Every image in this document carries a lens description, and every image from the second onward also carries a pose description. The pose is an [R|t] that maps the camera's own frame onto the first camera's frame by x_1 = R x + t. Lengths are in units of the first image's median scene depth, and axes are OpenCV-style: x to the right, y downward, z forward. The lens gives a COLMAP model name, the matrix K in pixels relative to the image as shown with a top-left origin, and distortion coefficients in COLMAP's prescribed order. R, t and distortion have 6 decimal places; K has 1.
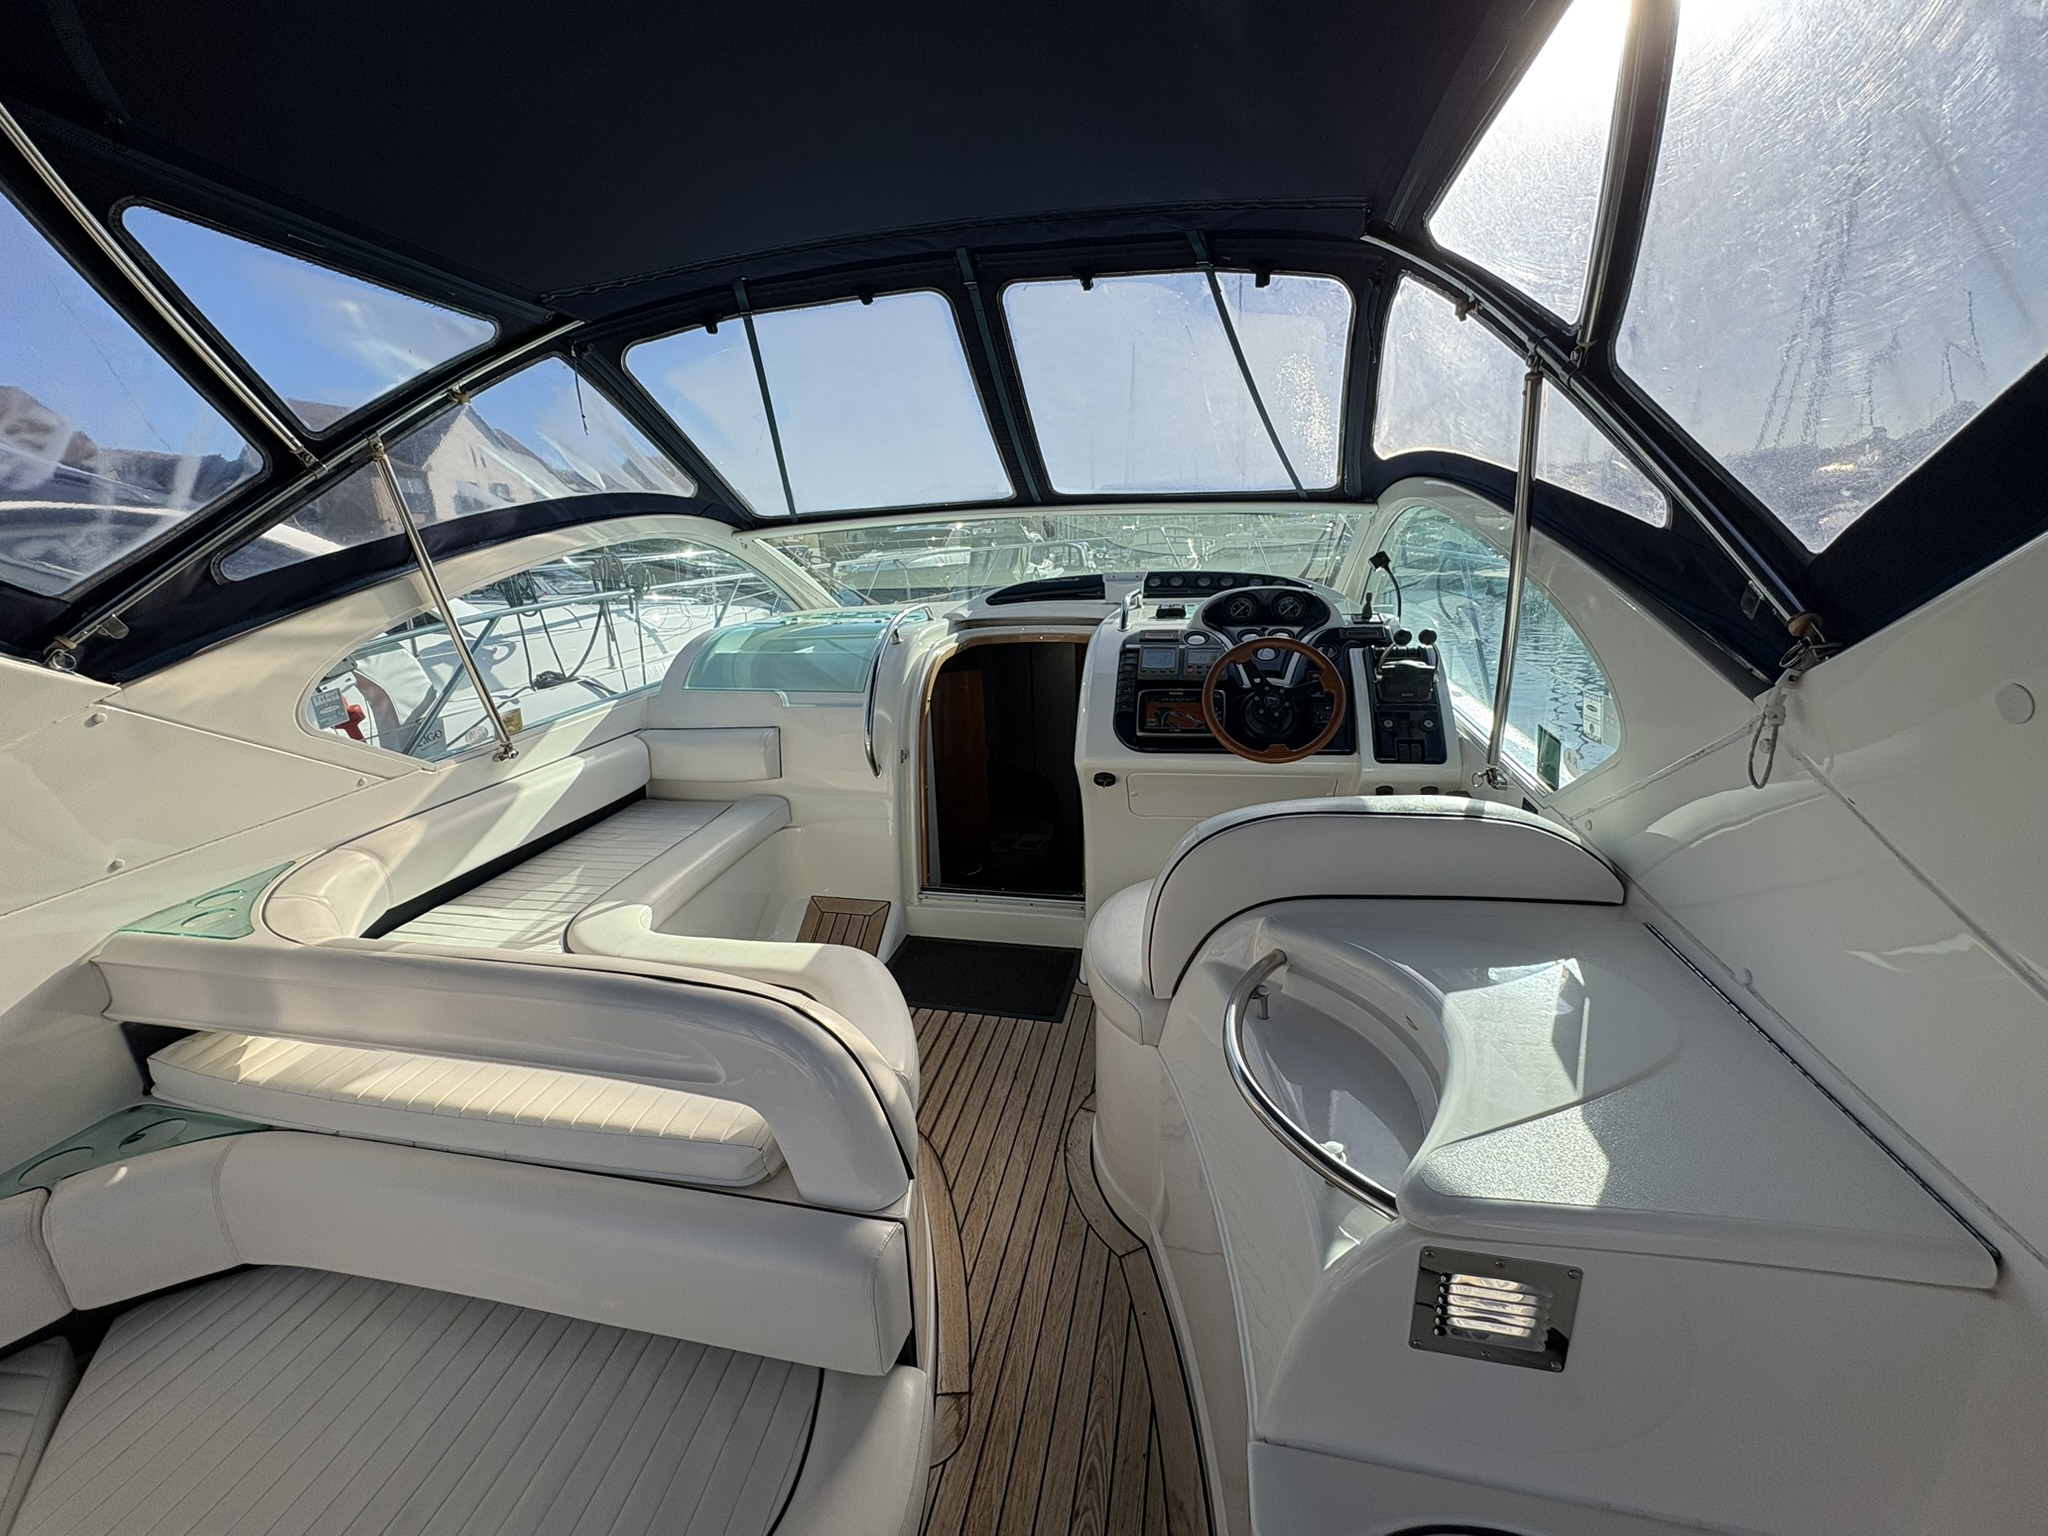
lens RADIAL K [[812.6, 0, 1021.8], [0, 812.6, 768.0], [0, 0, 1]] dist [-0.000039, -0.000599]
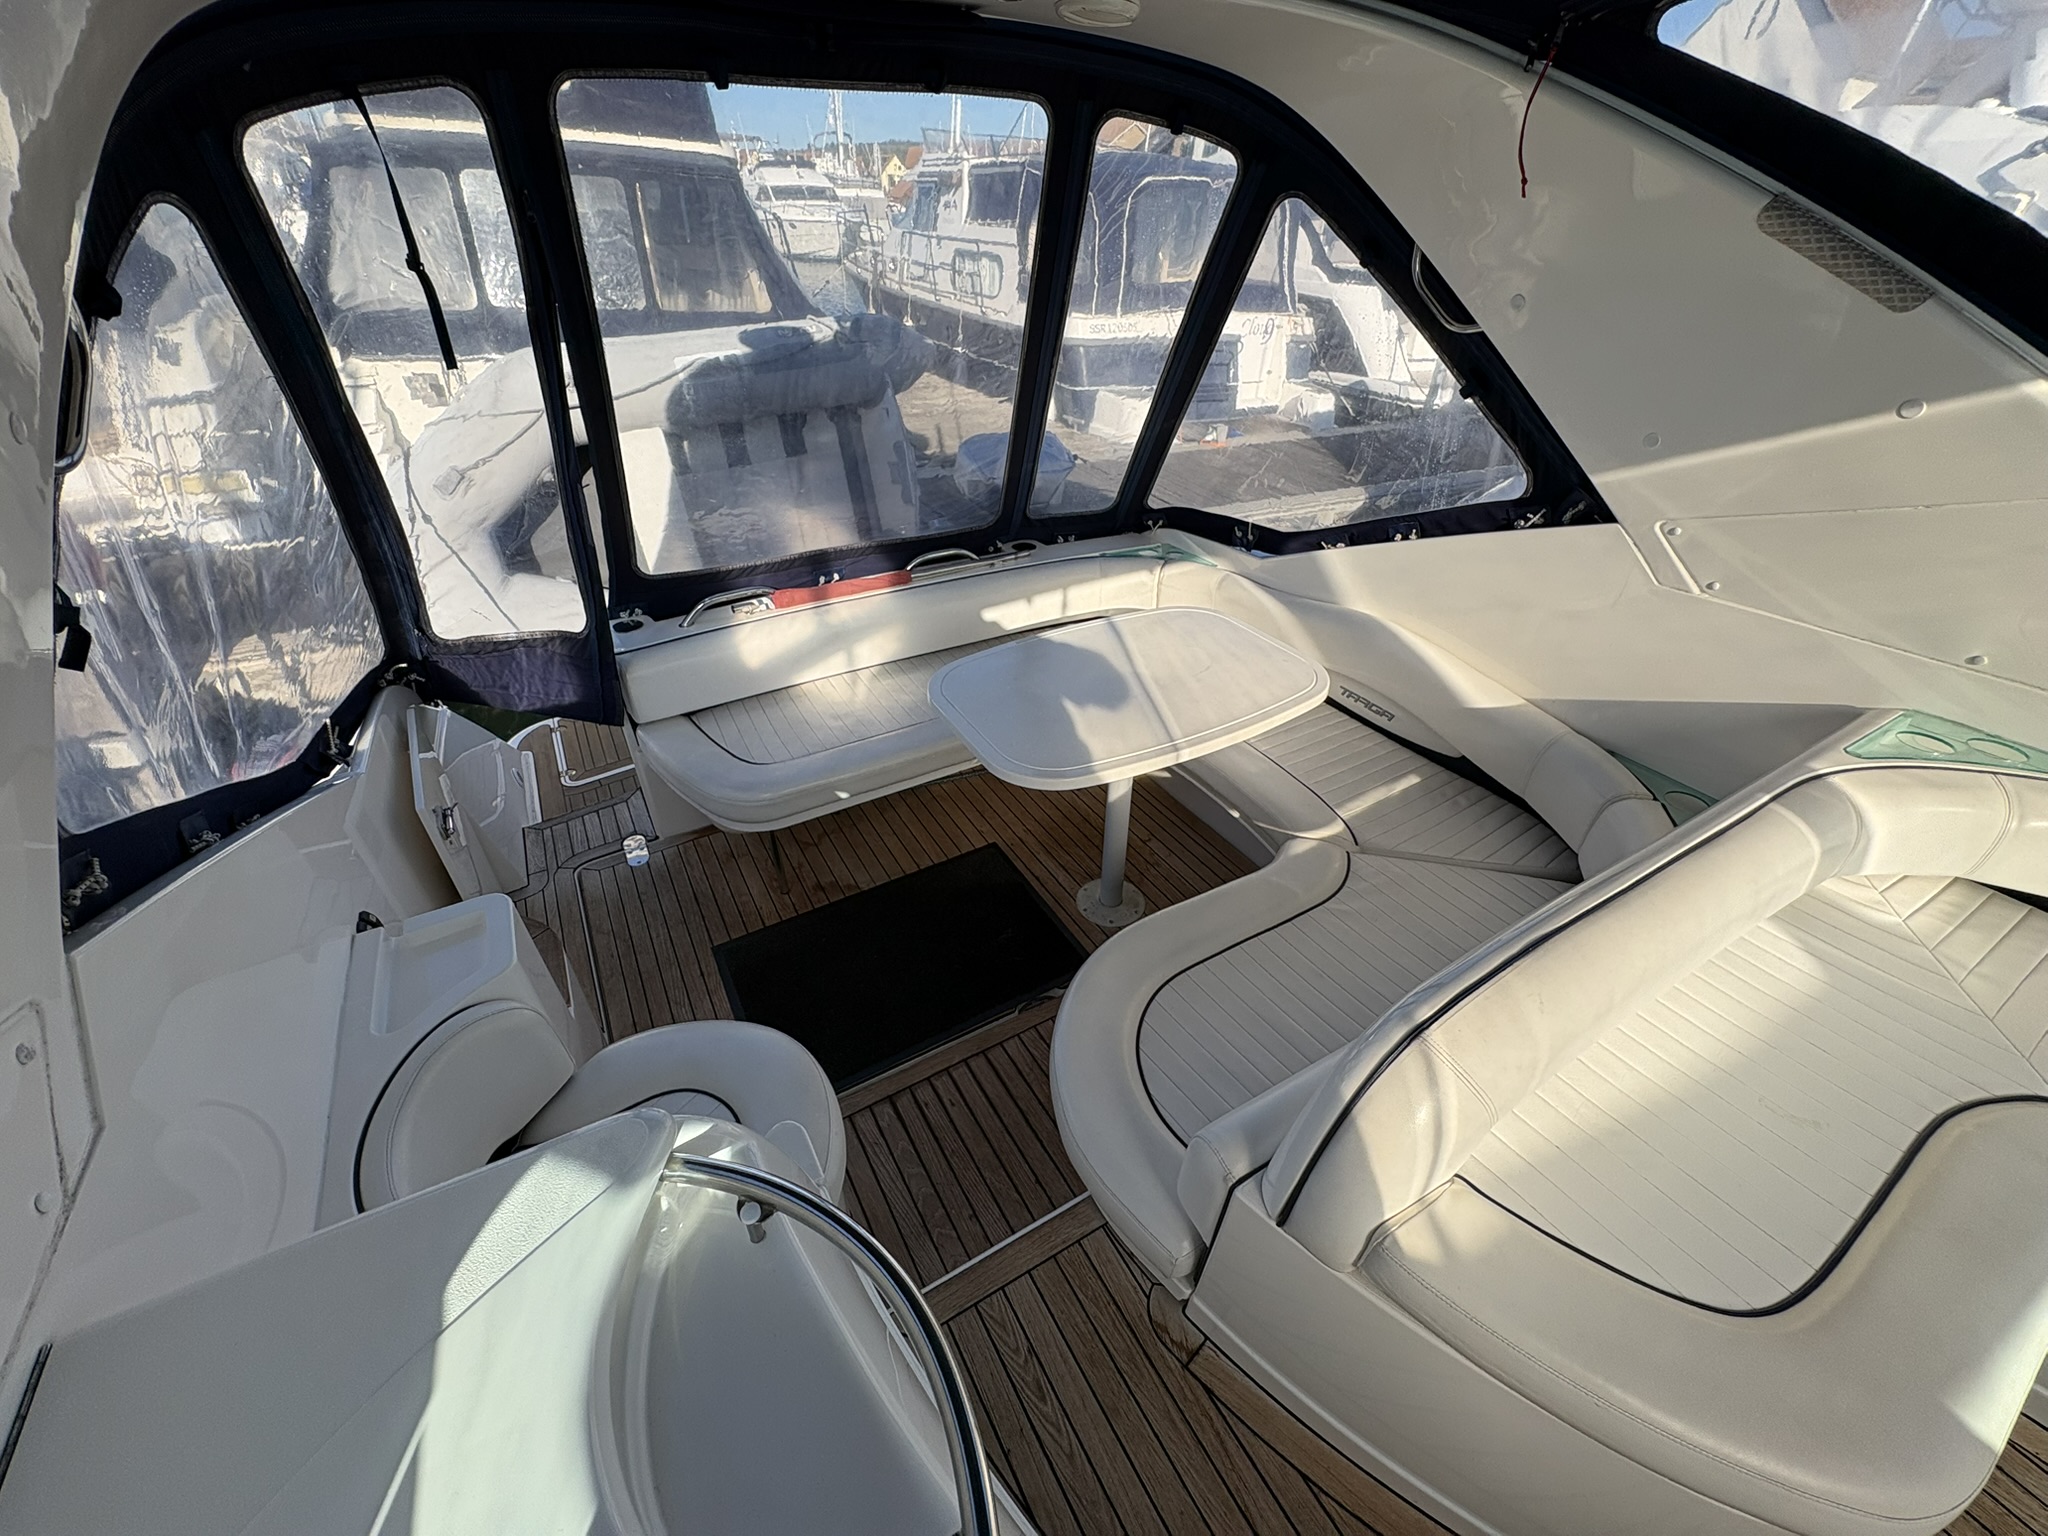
lens RADIAL K [[812.6, 0, 1024.9], [0, 812.6, 761.7], [0, 0, 1]] dist [-0.000039, -0.000599]
pose [[-0.734073, 0.413433, -0.538711, 0.188804], [-0.165709, 0.660265, 0.732523, -0.228345], [0.658541, 0.626995, -0.416174, 0.541154]]
